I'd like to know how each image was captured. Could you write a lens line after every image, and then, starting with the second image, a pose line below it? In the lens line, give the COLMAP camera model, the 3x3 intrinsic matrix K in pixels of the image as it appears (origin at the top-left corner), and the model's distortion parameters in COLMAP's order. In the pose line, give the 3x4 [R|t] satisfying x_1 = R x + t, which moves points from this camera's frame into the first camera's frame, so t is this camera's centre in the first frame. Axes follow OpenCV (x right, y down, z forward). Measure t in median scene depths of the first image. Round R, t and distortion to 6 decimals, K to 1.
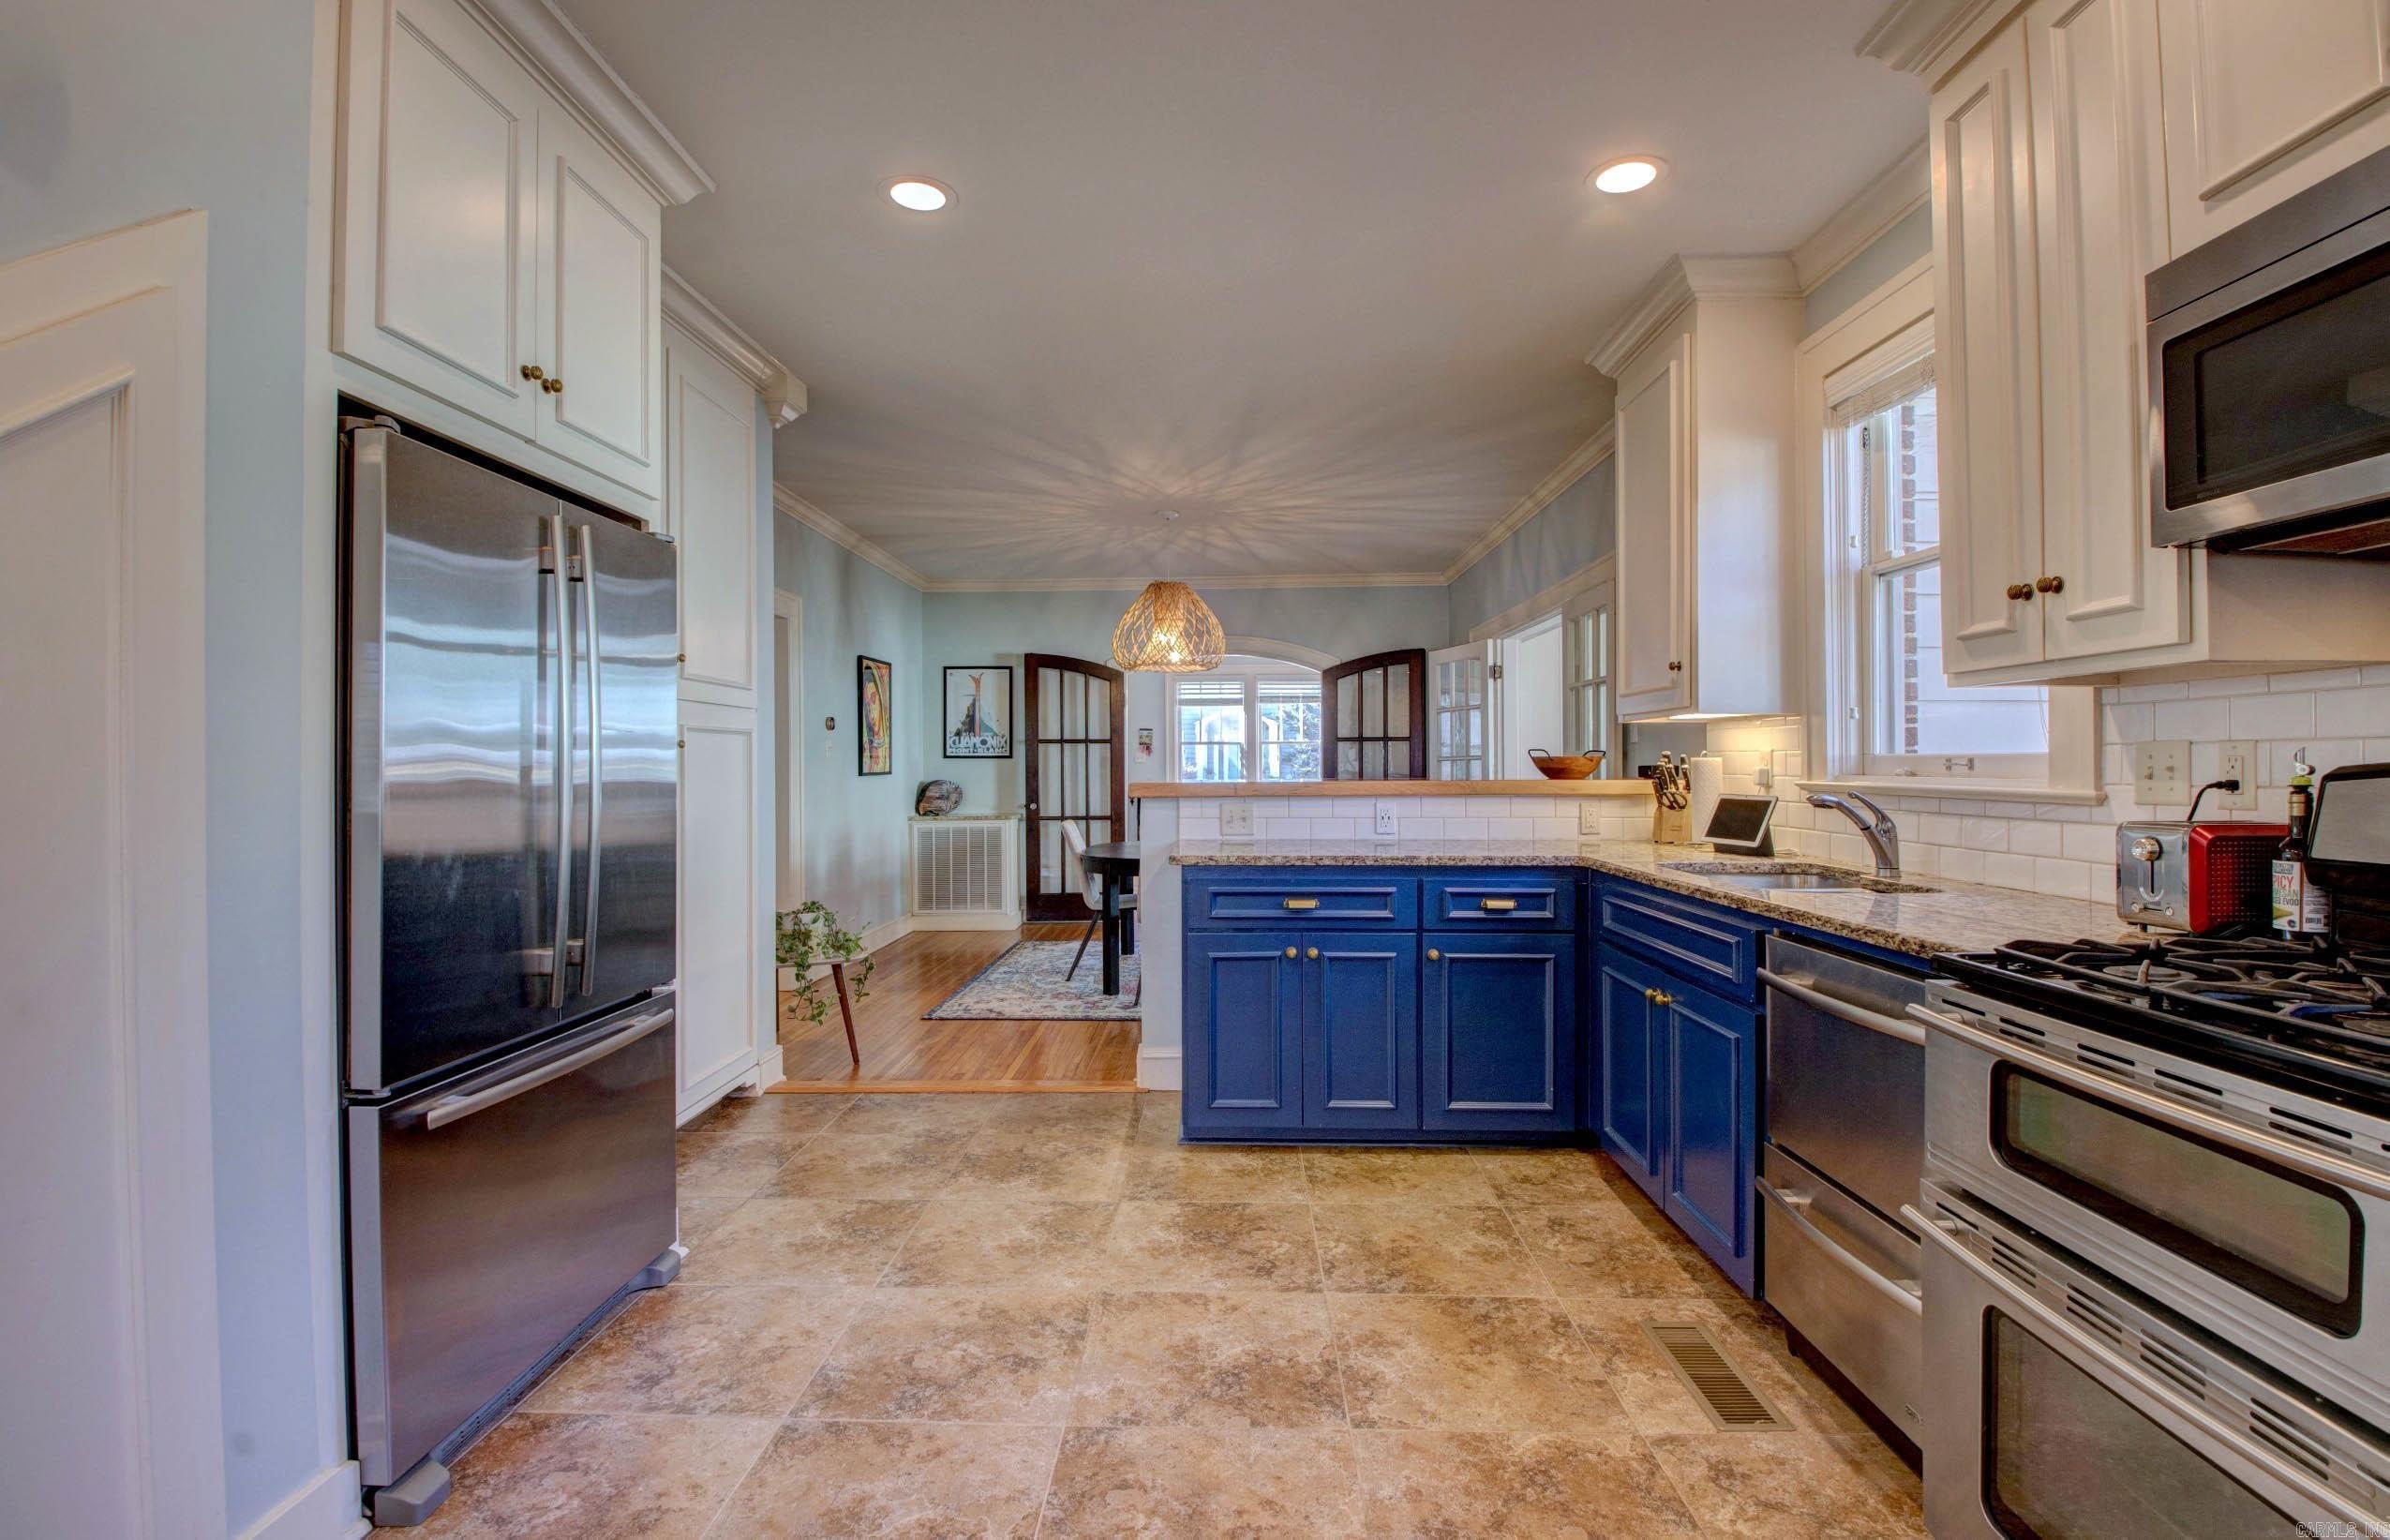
lens RADIAL K [[1110.9, 0, 1186.1], [0, 1110.9, 758.0], [0, 0, 1]] dist [0.033430, -0.045077]
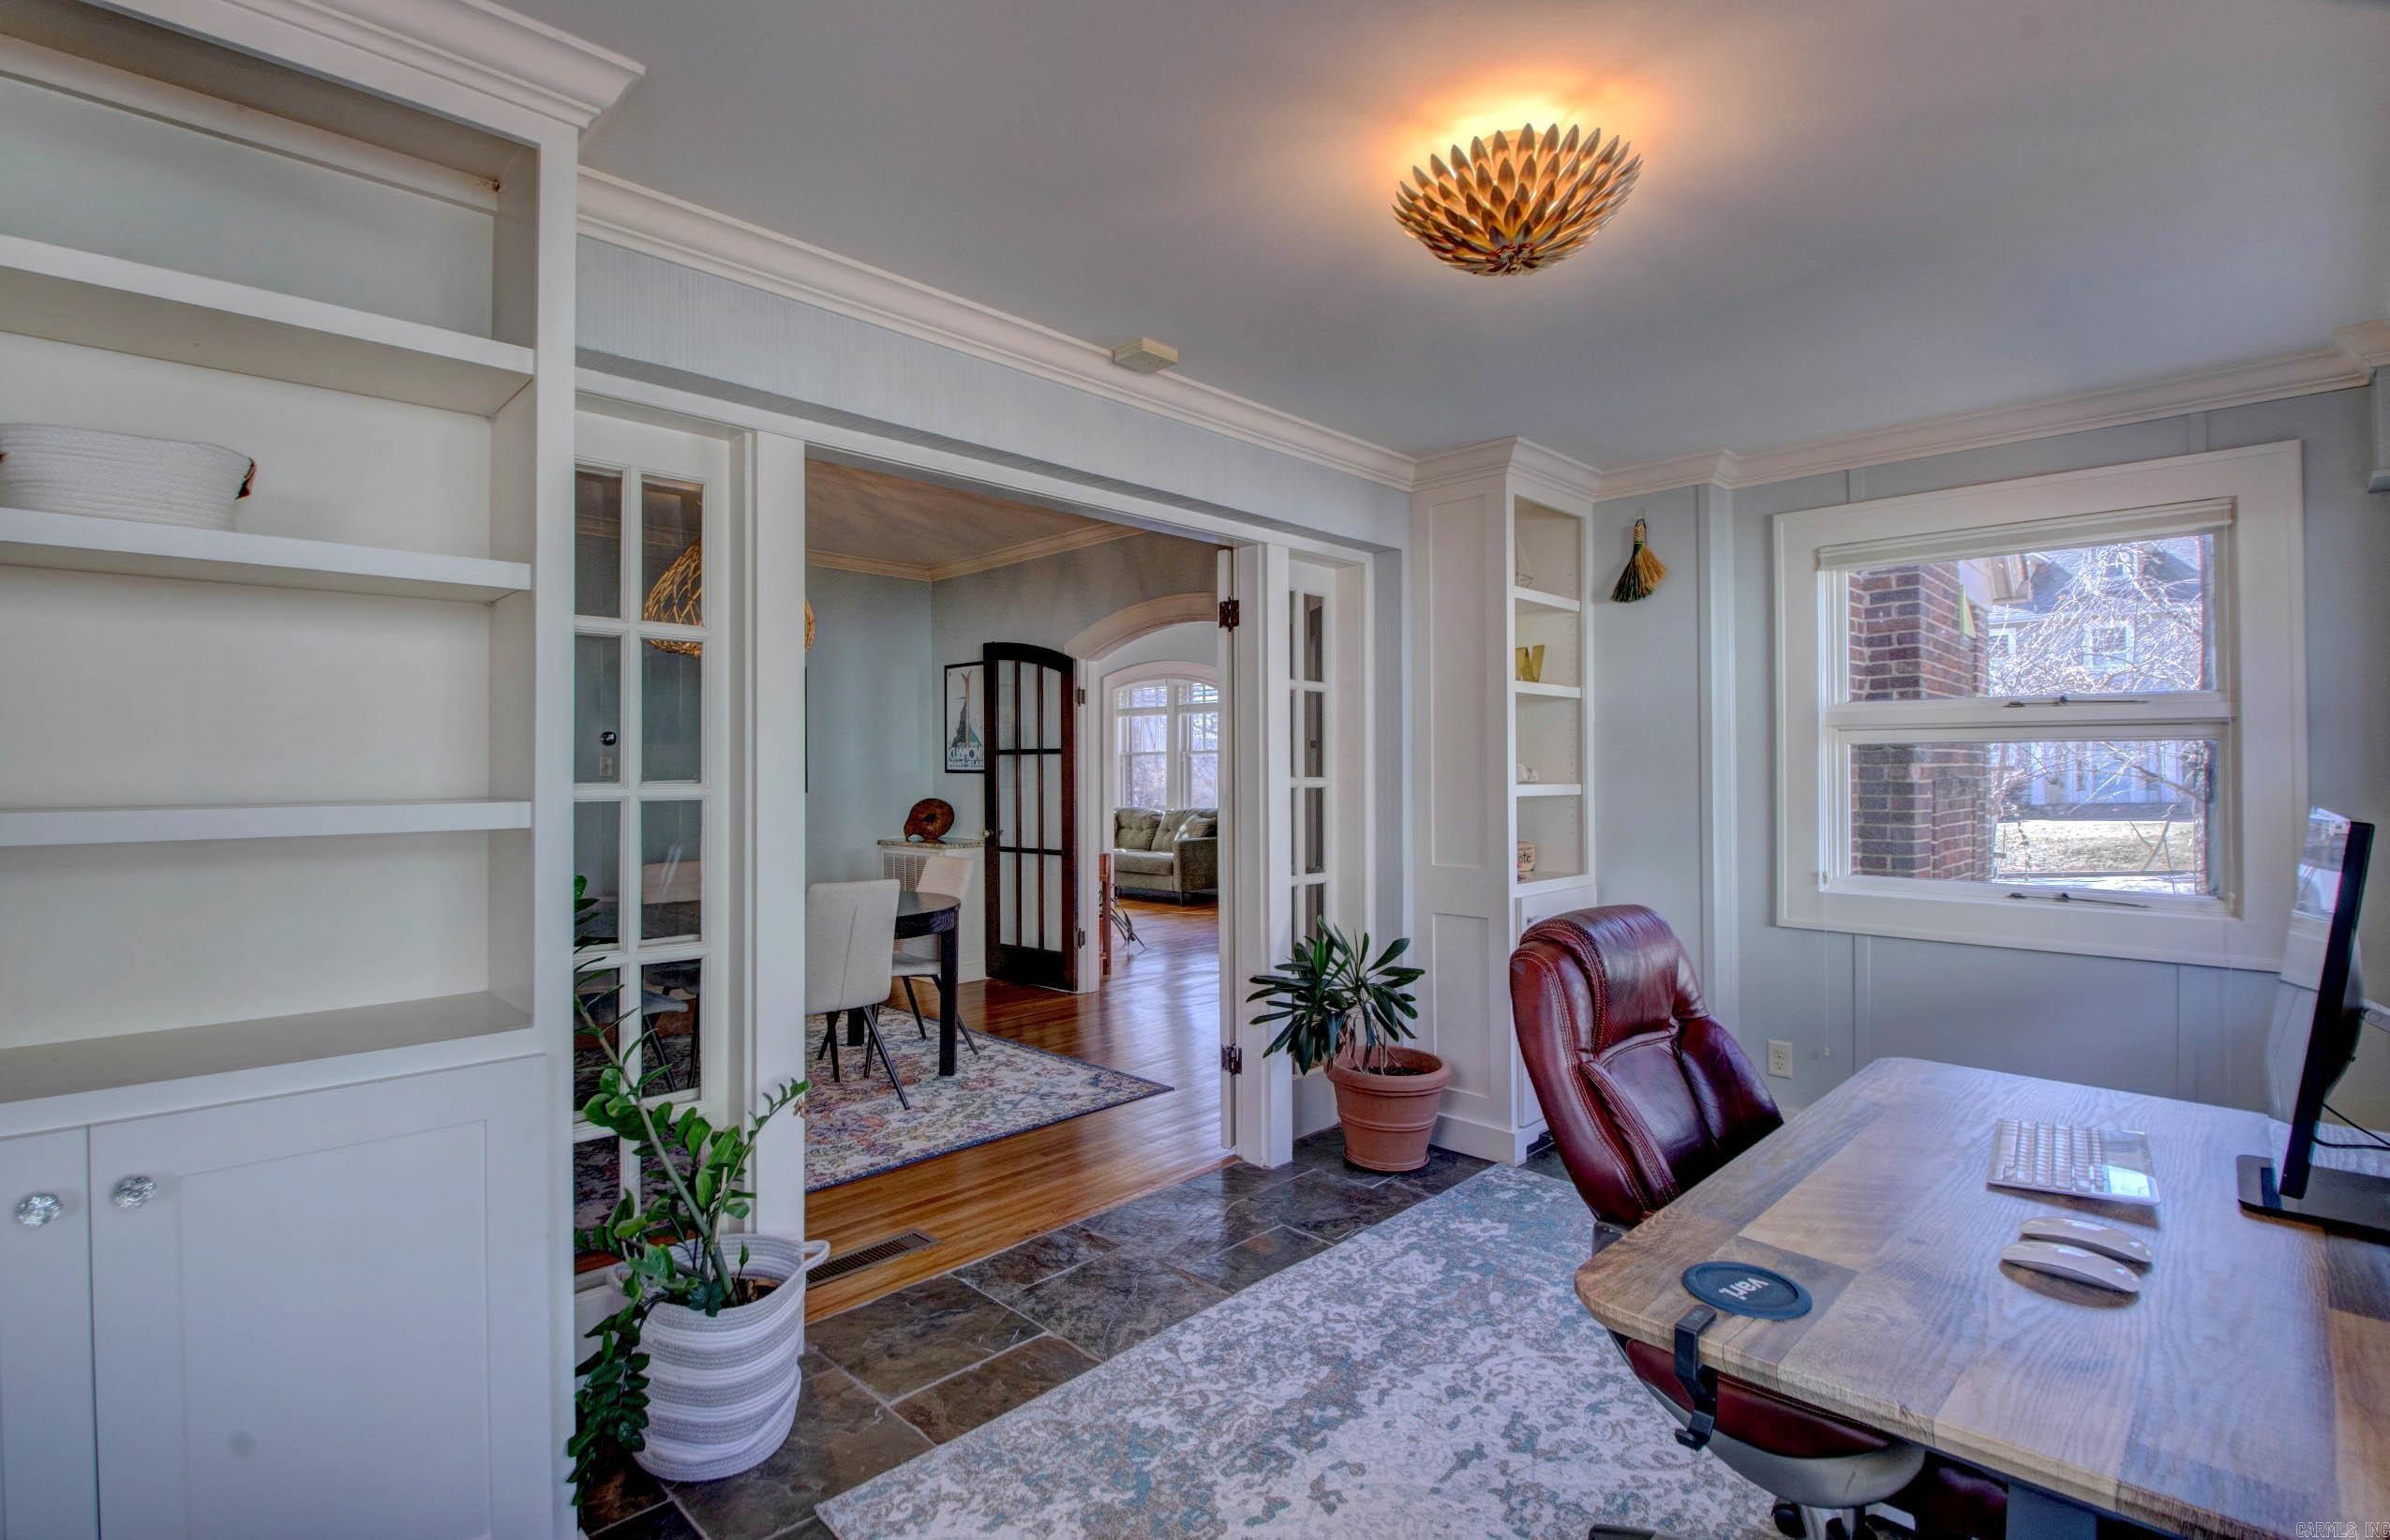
lens RADIAL K [[1111.9, 0, 1184.2], [0, 1111.9, 758.7], [0, 0, 1]] dist [0.023232, -0.030801]
pose [[0.709236, -0.005402, -0.704951, 1.295125], [0.007510, 0.999972, -0.000108, -0.022729], [0.704931, -0.005217, 0.709256, 1.292576]]
